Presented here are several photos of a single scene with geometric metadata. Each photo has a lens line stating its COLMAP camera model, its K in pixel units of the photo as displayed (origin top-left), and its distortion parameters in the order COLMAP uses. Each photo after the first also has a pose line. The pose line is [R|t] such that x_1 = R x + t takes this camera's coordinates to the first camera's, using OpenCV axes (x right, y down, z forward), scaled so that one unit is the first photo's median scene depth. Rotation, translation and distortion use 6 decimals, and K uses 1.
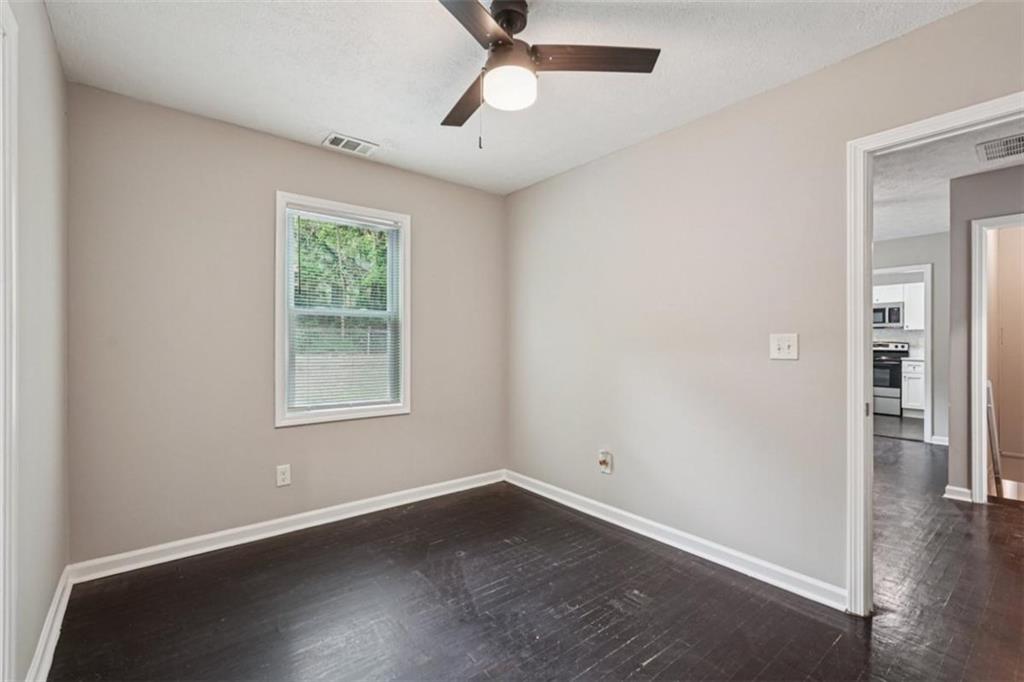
lens RADIAL K [[453.9, 0, 514.5], [0, 453.9, 344.4], [0, 0, 1]] dist [-0.001512, 0.001387]
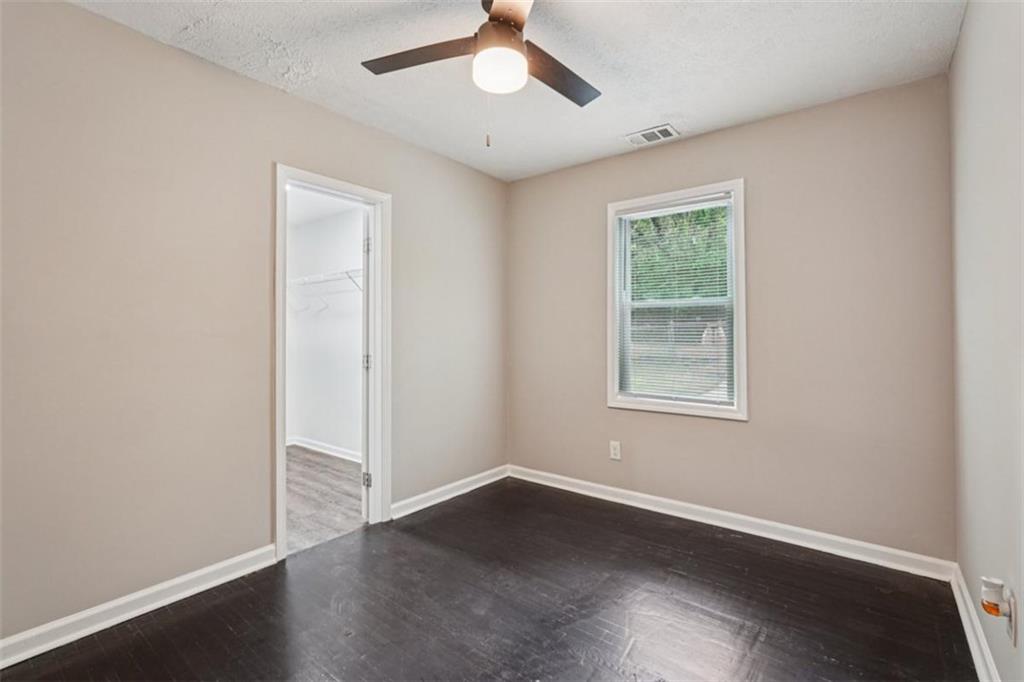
lens RADIAL K [[466.5, 0, 514.1], [0, 466.5, 327.2], [0, 0, 1]] dist [0.000451, 0.000557]
pose [[0.225395, -0.017749, -0.974106, 0.484552], [-0.003405, 0.999814, -0.019005, 0.002031], [0.974262, 0.007600, 0.225292, 0.407277]]
